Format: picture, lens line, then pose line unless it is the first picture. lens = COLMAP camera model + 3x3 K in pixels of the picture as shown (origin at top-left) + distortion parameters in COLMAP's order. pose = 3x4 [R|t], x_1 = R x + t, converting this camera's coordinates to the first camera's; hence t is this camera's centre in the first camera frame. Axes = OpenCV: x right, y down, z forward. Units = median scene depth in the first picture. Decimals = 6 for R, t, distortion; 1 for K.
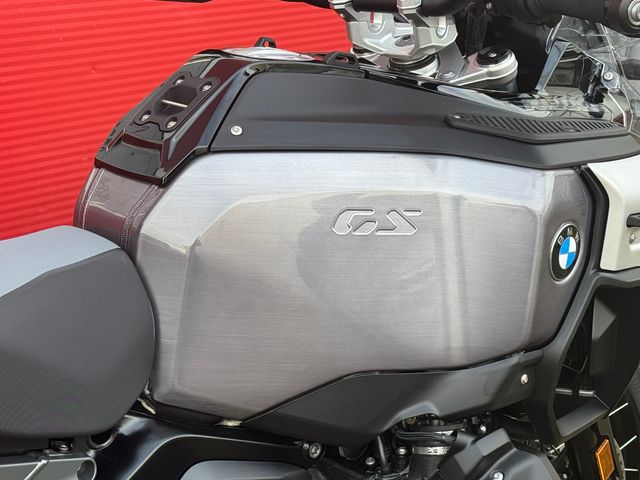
lens RADIAL K [[1427.9, 0, 320.0], [0, 1427.9, 240.0], [0, 0, 1]] dist [0.099628, 0.691098]
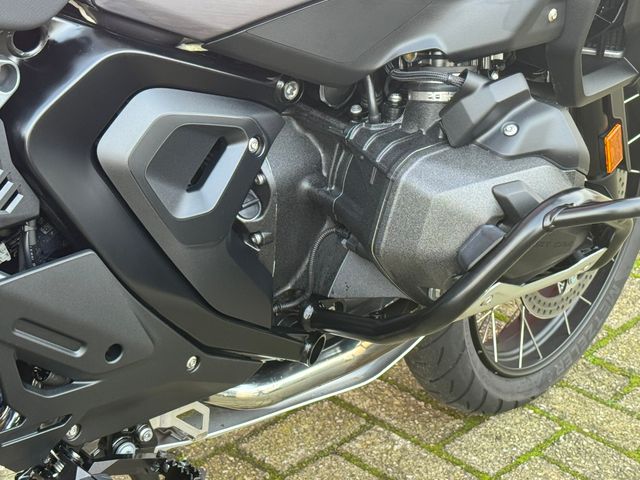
lens RADIAL K [[1427.9, 0, 320.0], [0, 1427.9, 240.0], [0, 0, 1]] dist [0.099628, 0.691098]
pose [[0.997788, 0.055264, 0.036955, -0.012711], [-0.060719, 0.983909, 0.168035, 0.094108], [-0.027074, -0.169907, 0.985088, 0.176269]]
